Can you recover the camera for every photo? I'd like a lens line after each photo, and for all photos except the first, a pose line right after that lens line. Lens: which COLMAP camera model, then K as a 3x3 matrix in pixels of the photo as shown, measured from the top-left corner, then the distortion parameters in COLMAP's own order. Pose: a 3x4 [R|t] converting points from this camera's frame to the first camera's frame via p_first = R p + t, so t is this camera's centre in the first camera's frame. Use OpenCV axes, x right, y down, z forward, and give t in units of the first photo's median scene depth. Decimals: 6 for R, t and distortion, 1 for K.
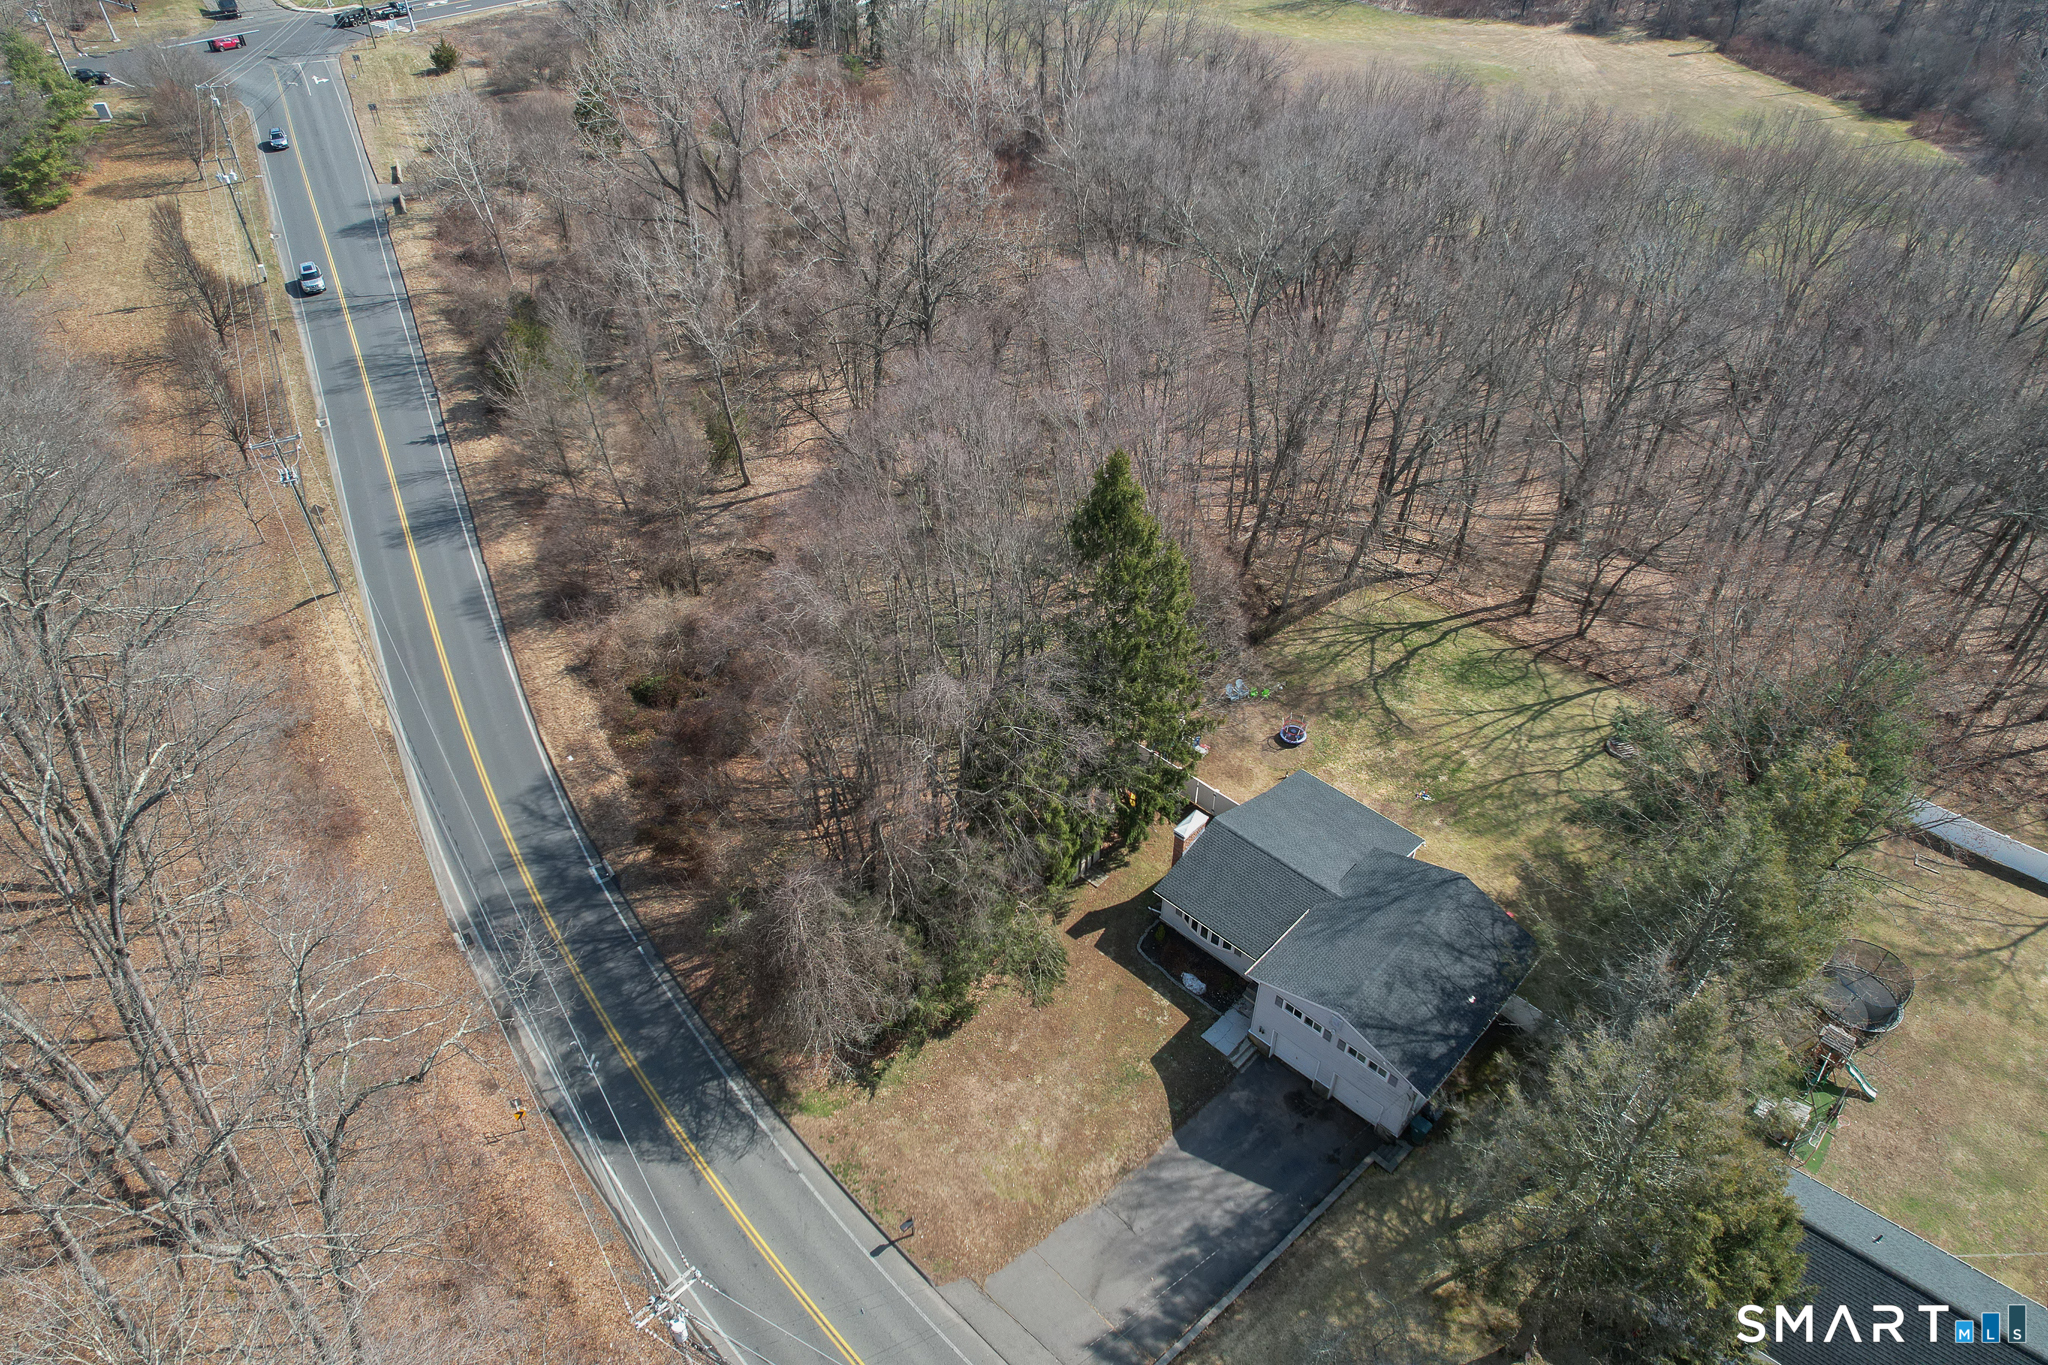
lens RADIAL K [[1313.3, 0, 1019.7], [0, 1313.3, 682.9], [0, 0, 1]] dist [-0.071244, 0.064044]
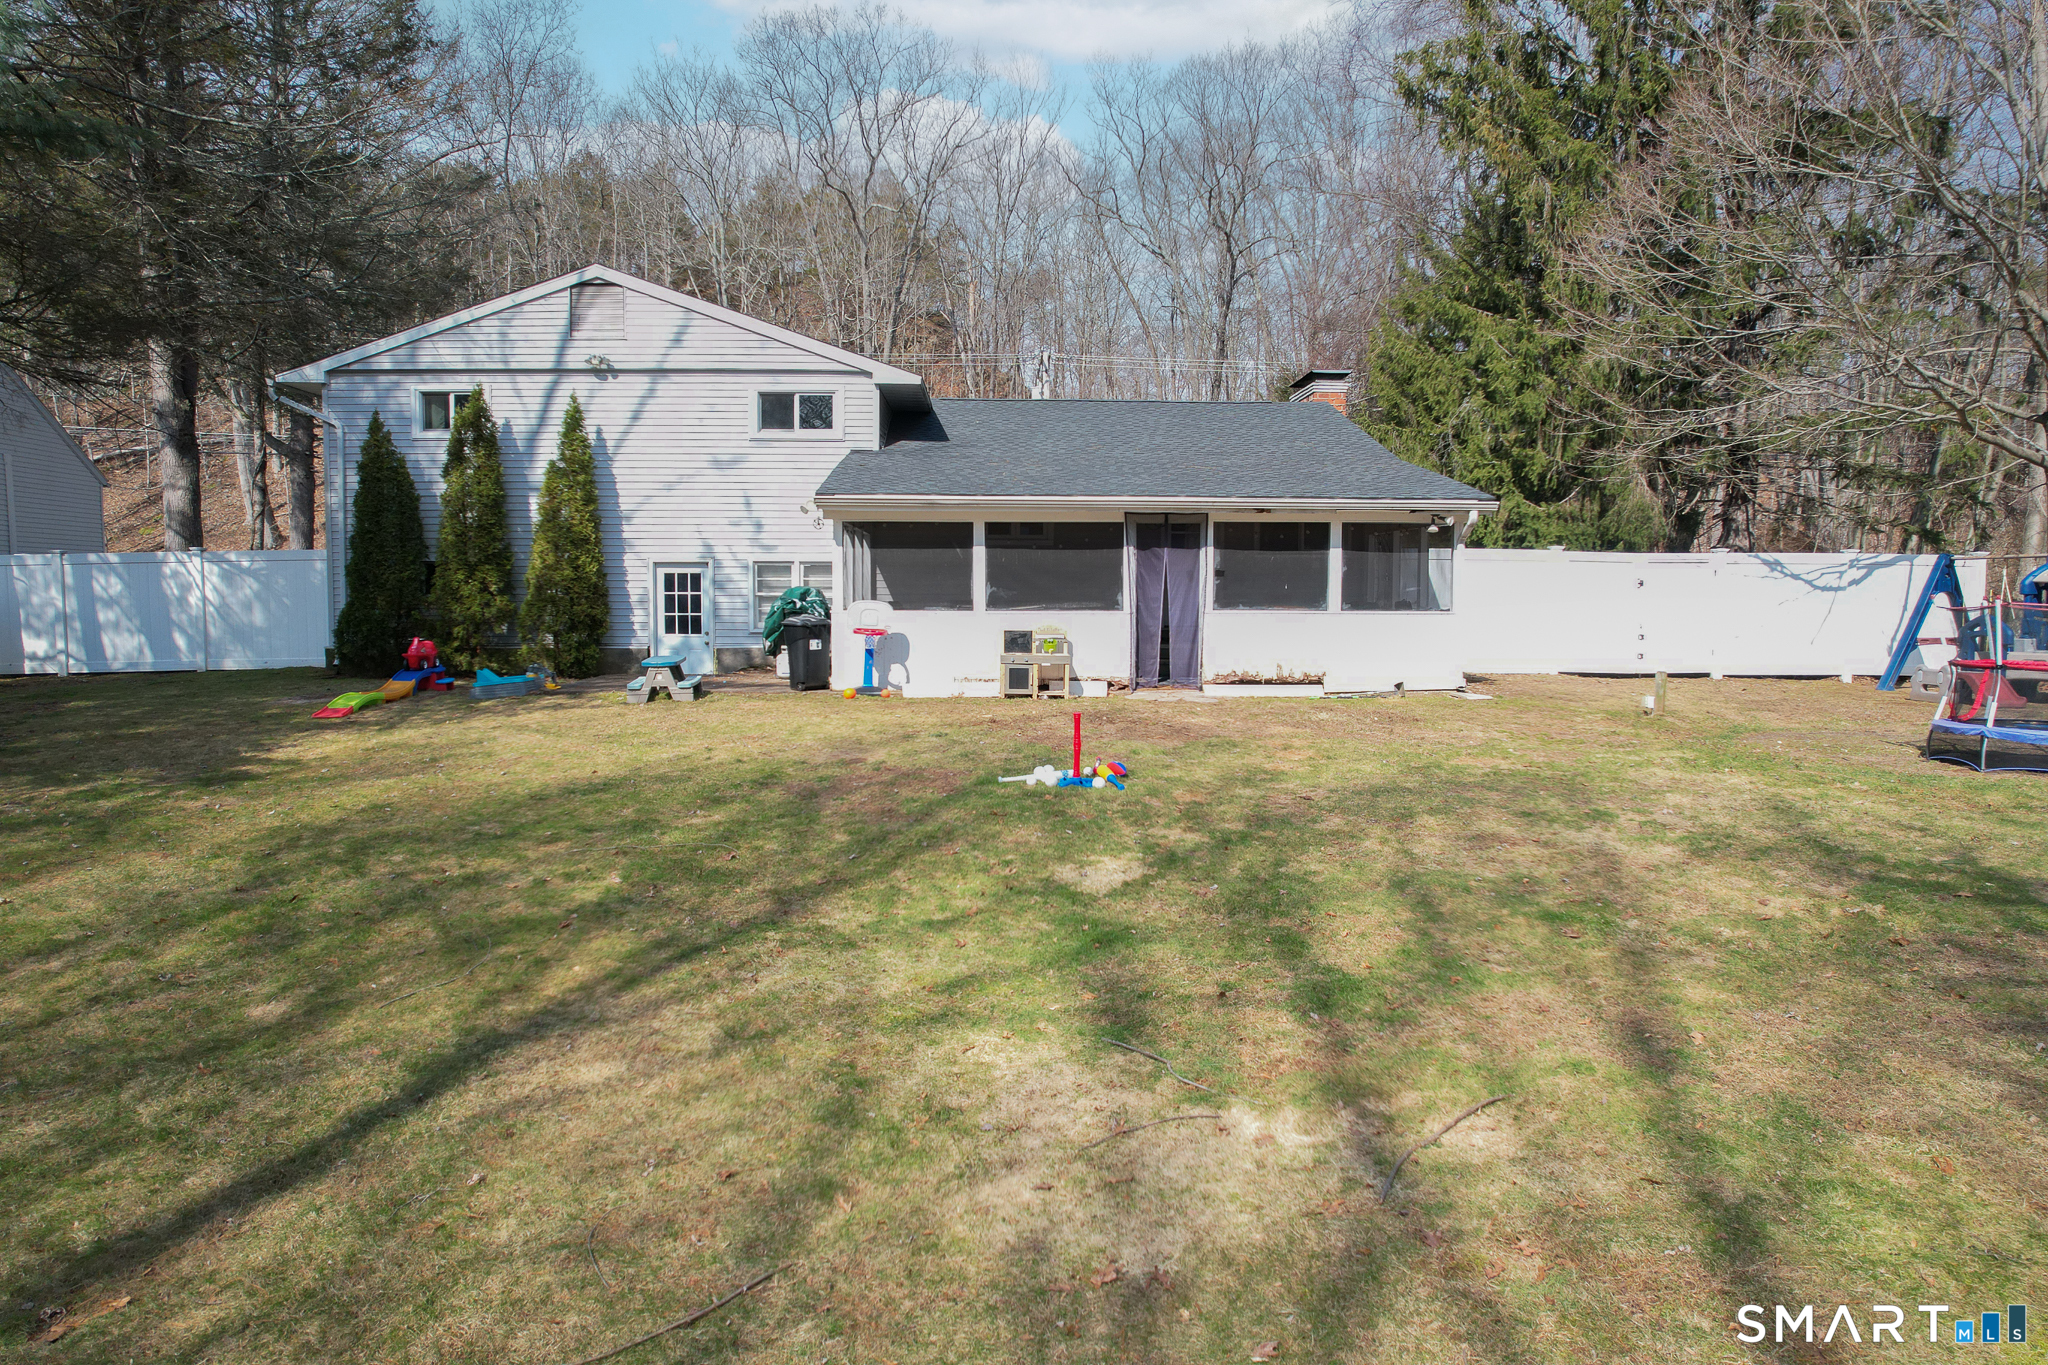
lens RADIAL K [[1313.3, 0, 1043.2], [0, 1313.3, 675.2], [0, 0, 1]] dist [-0.071244, 0.064044]
pose [[-0.698625, 0.038859, -0.714432, 0.457620], [-0.469711, 0.728311, 0.498933, 0.018208], [0.539717, 0.684144, -0.490564, 1.192375]]
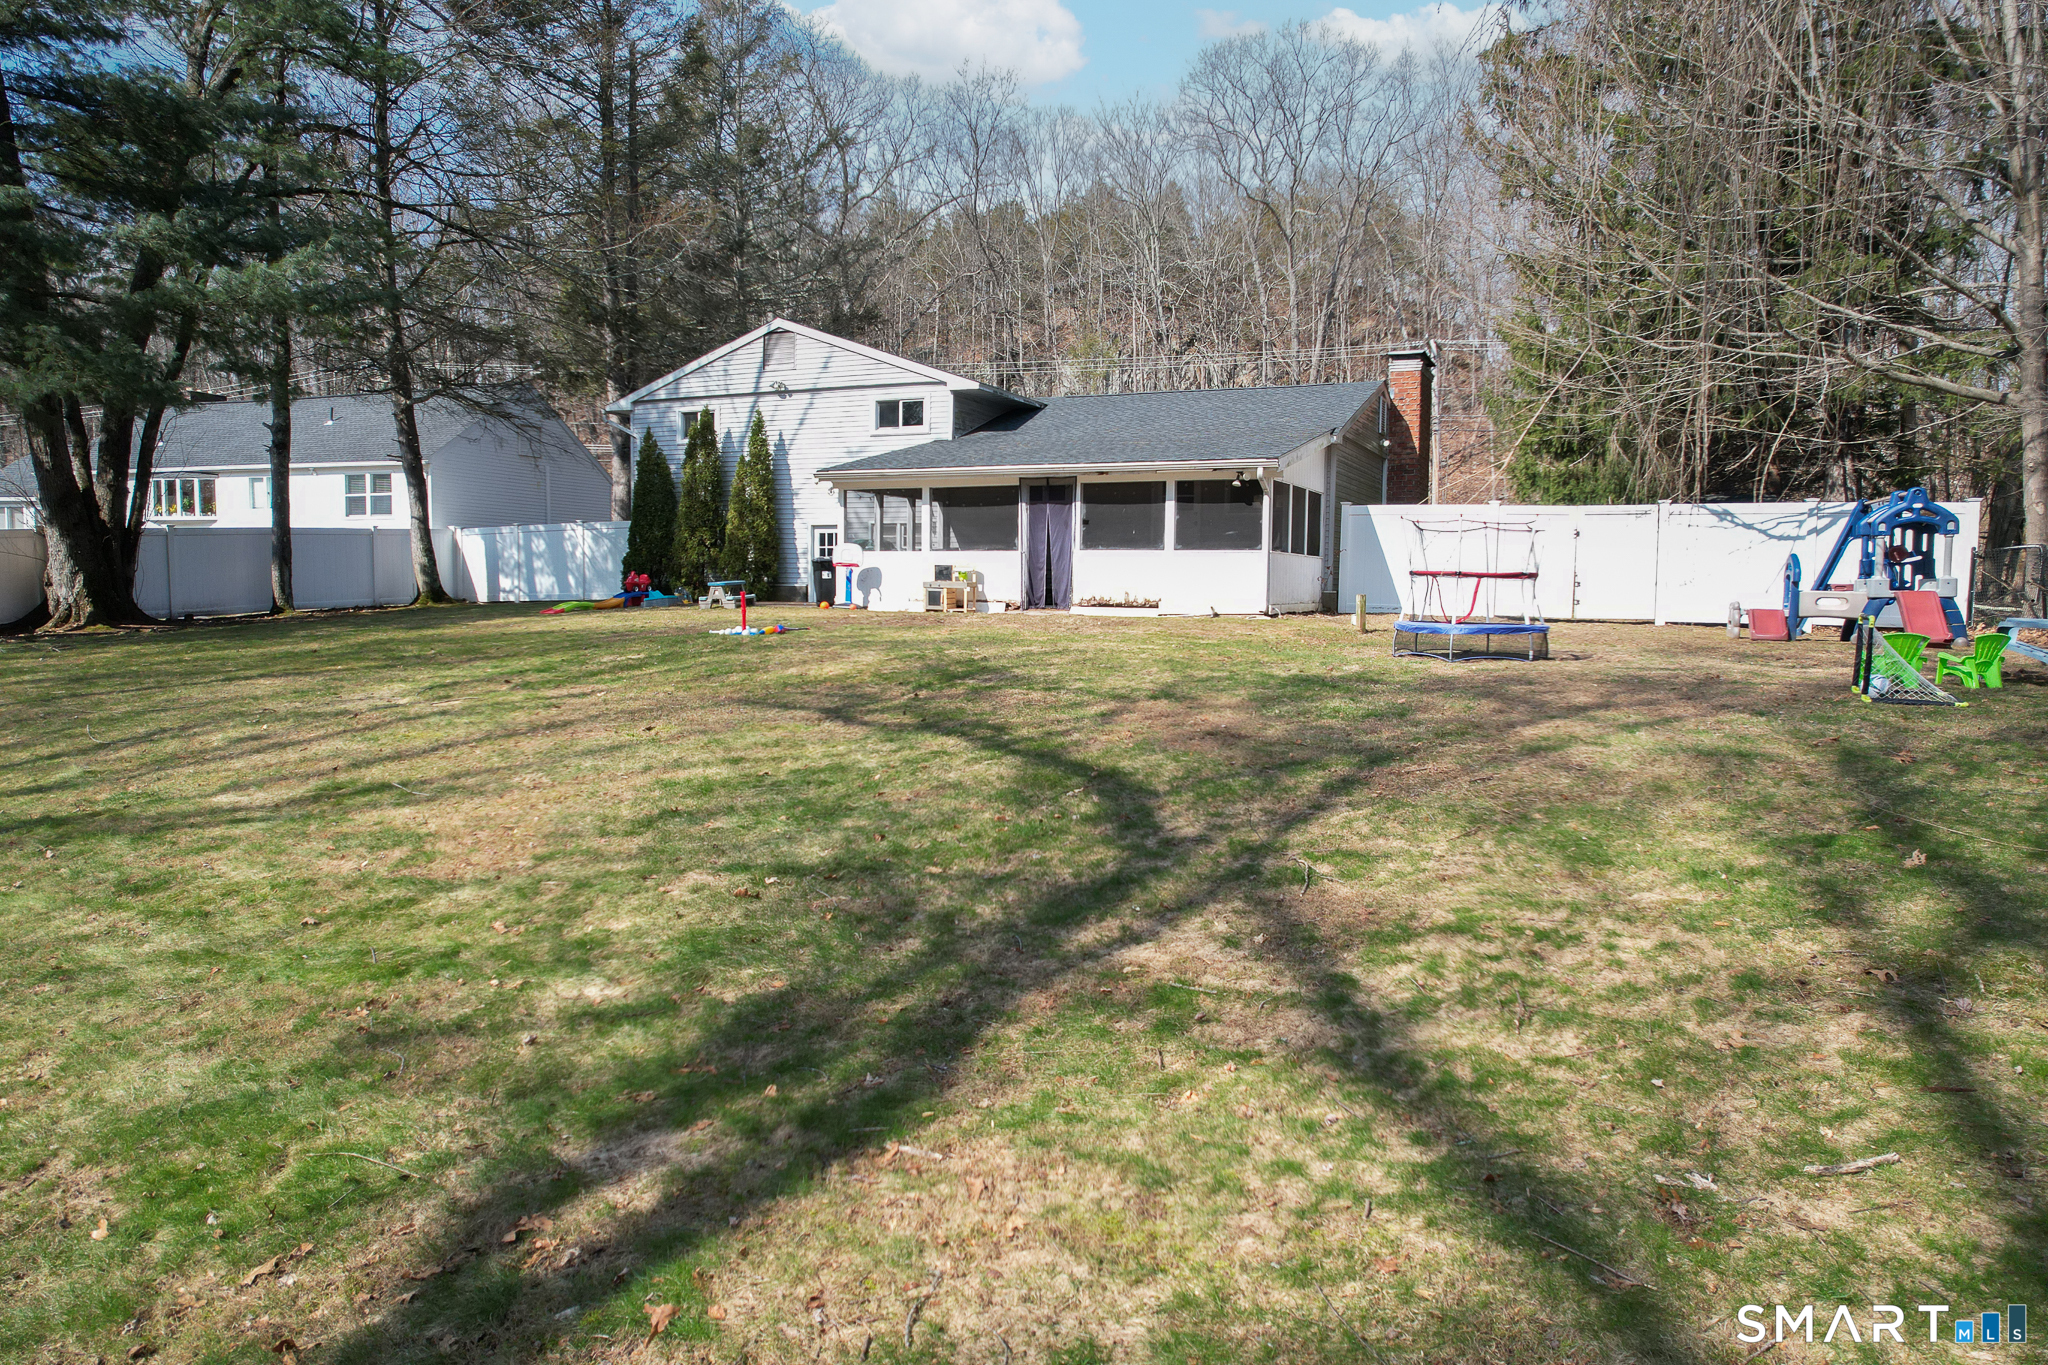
lens RADIAL K [[1313.3, 0, 1049.7], [0, 1313.3, 677.0], [0, 0, 1]] dist [-0.071244, 0.064044]
pose [[-0.941641, 0.009328, -0.336491, 0.378716], [-0.229765, 0.712734, 0.662736, -0.070374], [0.246010, 0.701373, -0.668996, 1.313072]]
